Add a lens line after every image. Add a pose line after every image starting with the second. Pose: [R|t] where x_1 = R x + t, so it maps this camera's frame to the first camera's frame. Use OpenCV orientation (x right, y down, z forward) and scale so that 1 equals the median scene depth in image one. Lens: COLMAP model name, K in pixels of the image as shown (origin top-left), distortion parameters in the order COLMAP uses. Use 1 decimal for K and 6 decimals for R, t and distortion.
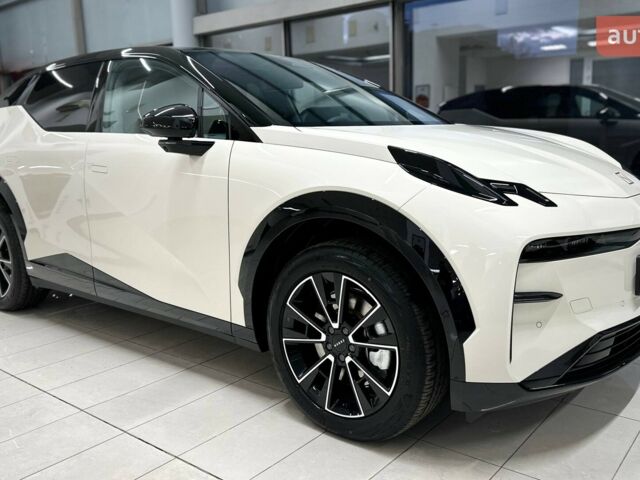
lens RADIAL K [[590.4, 0, 320.0], [0, 590.4, 240.0], [0, 0, 1]] dist [-0.001518, -0.008223]
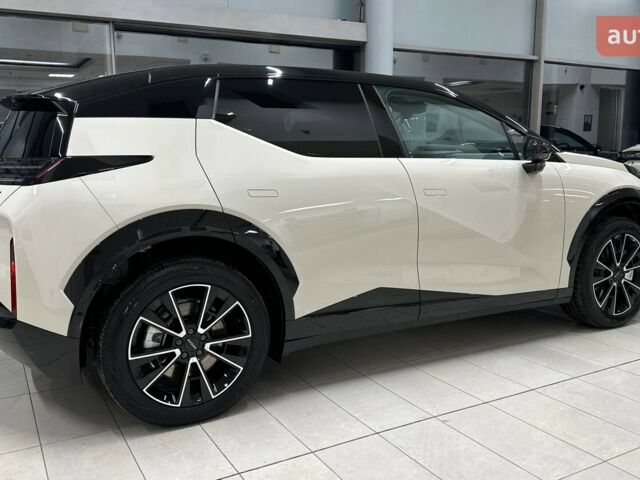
lens RADIAL K [[605.5, 0, 320.0], [0, 605.5, 240.0], [0, 0, 1]] dist [0.209637, -0.476550]
pose [[0.394732, -0.129320, 0.909650, -1.765619], [0.161762, 0.984362, 0.069746, -0.176789], [-0.904444, 0.119616, 0.409478, 0.918577]]
